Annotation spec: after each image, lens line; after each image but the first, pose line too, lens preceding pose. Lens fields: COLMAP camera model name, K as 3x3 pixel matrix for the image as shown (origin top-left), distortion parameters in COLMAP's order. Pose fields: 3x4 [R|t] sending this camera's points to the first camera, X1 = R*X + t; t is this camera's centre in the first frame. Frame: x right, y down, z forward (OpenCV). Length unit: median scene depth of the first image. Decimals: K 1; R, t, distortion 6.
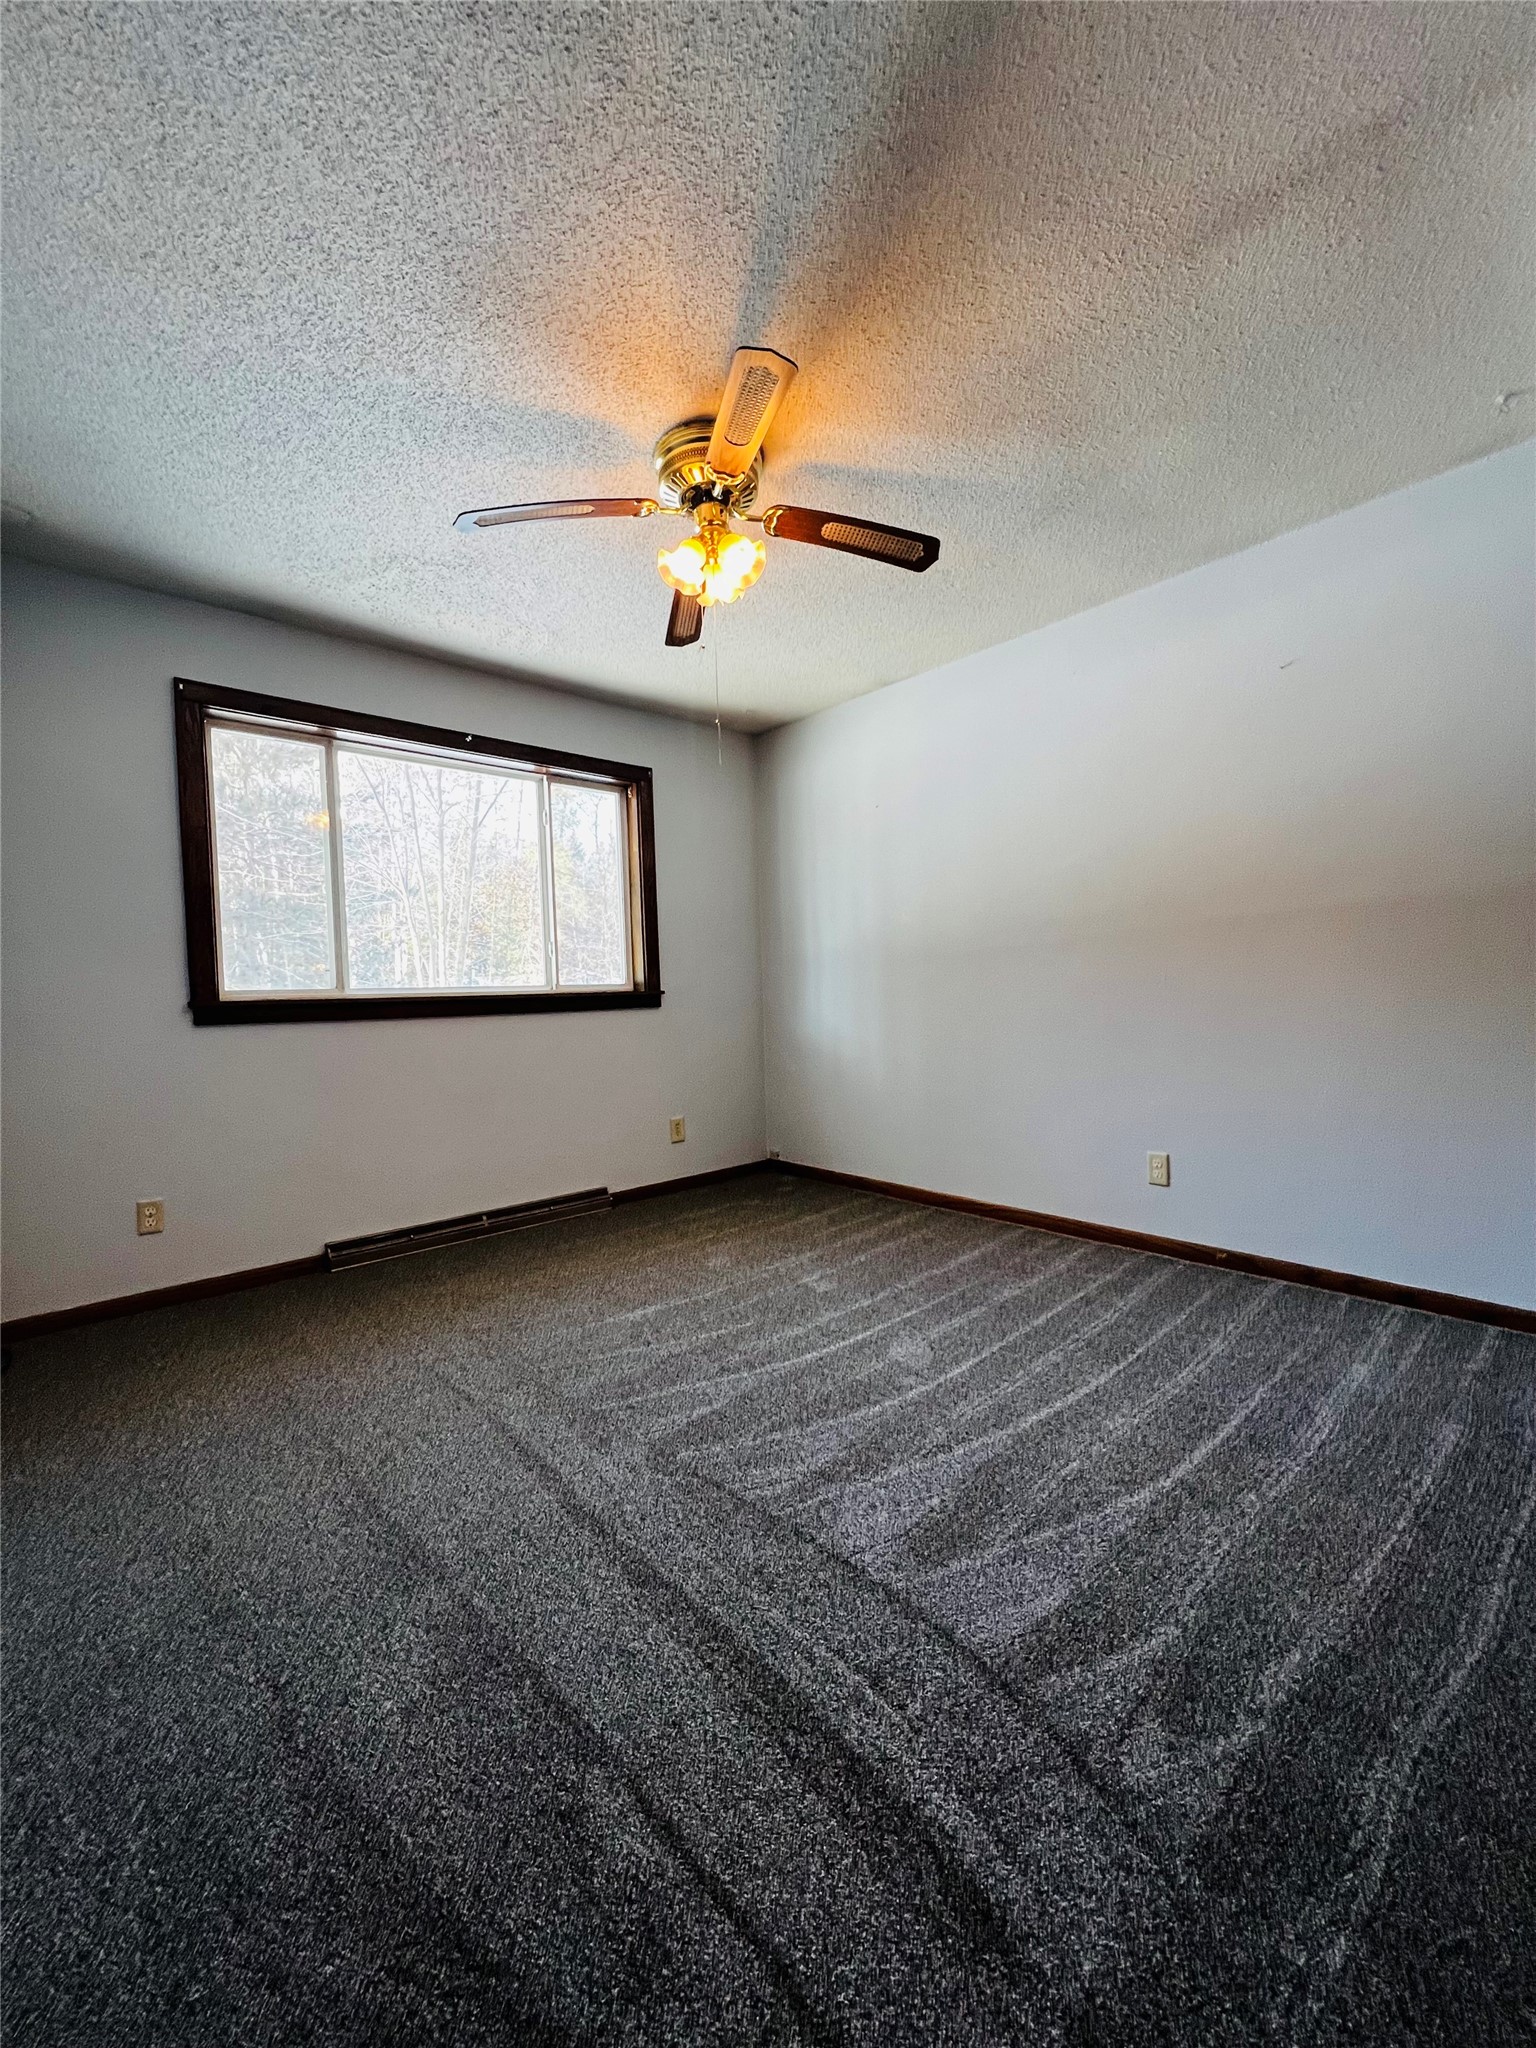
lens RADIAL K [[820.5, 0, 756.0], [0, 820.5, 1021.7], [0, 0, 1]] dist [-0.001850, 0.000724]
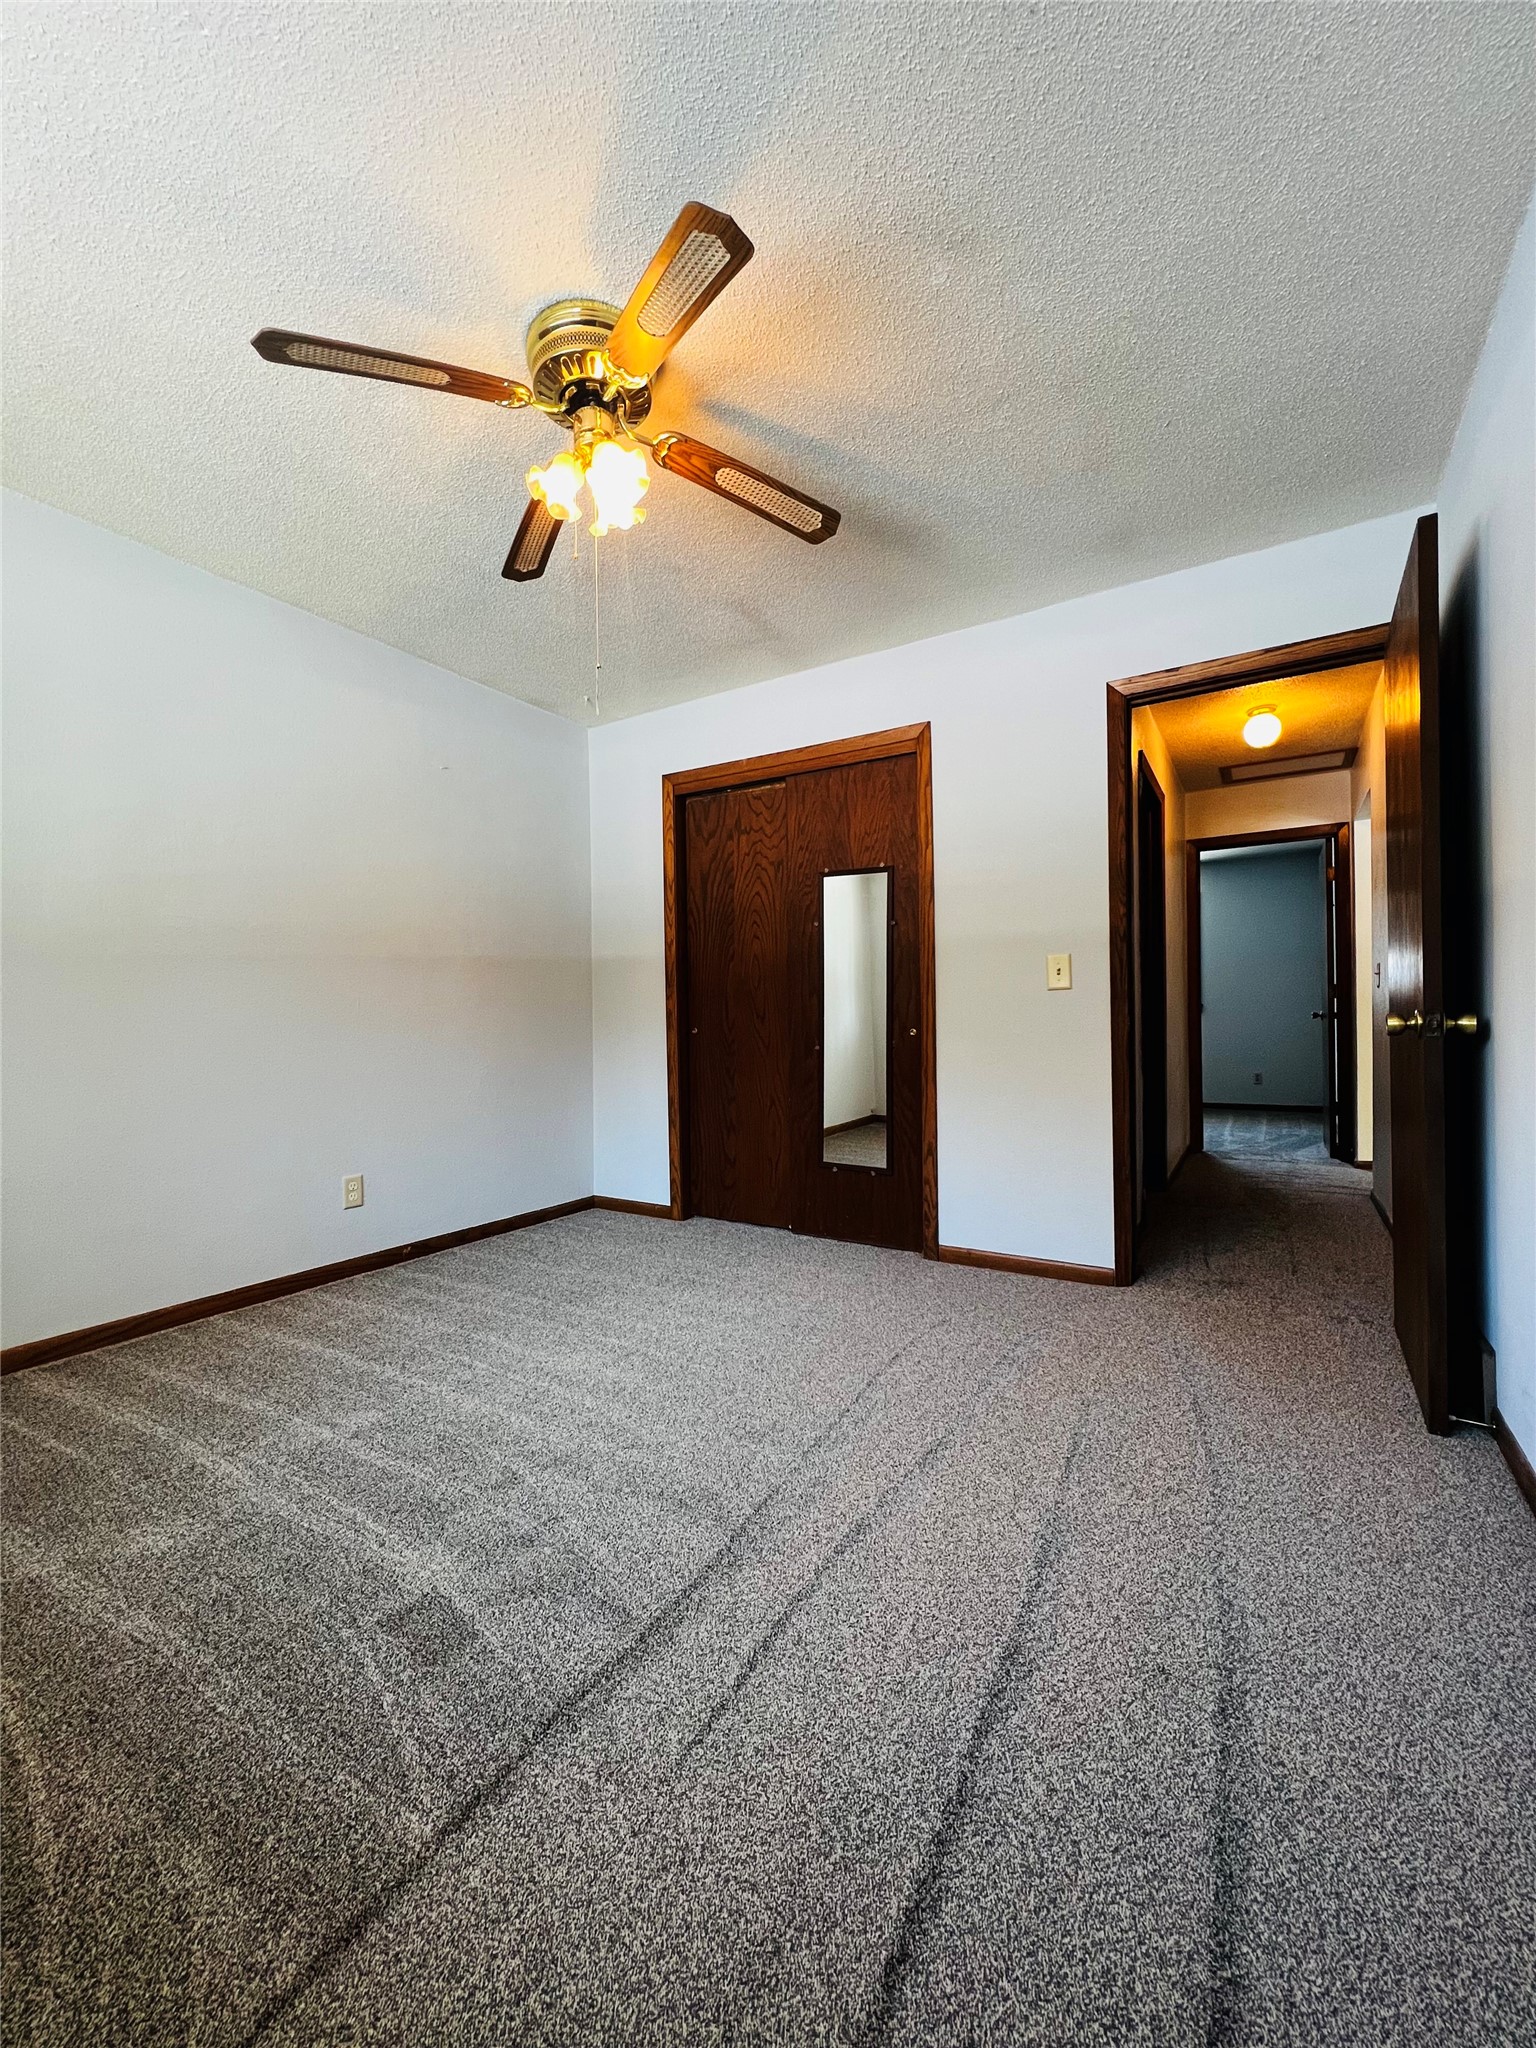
lens RADIAL K [[820.5, 0, 757.0], [0, 820.5, 1019.6], [0, 0, 1]] dist [-0.001850, 0.000724]
pose [[-0.264731, 0.026756, 0.963951, -0.638097], [0.055499, 0.998381, -0.012470, 0.004994], [-0.962724, 0.050198, -0.265787, 0.771809]]
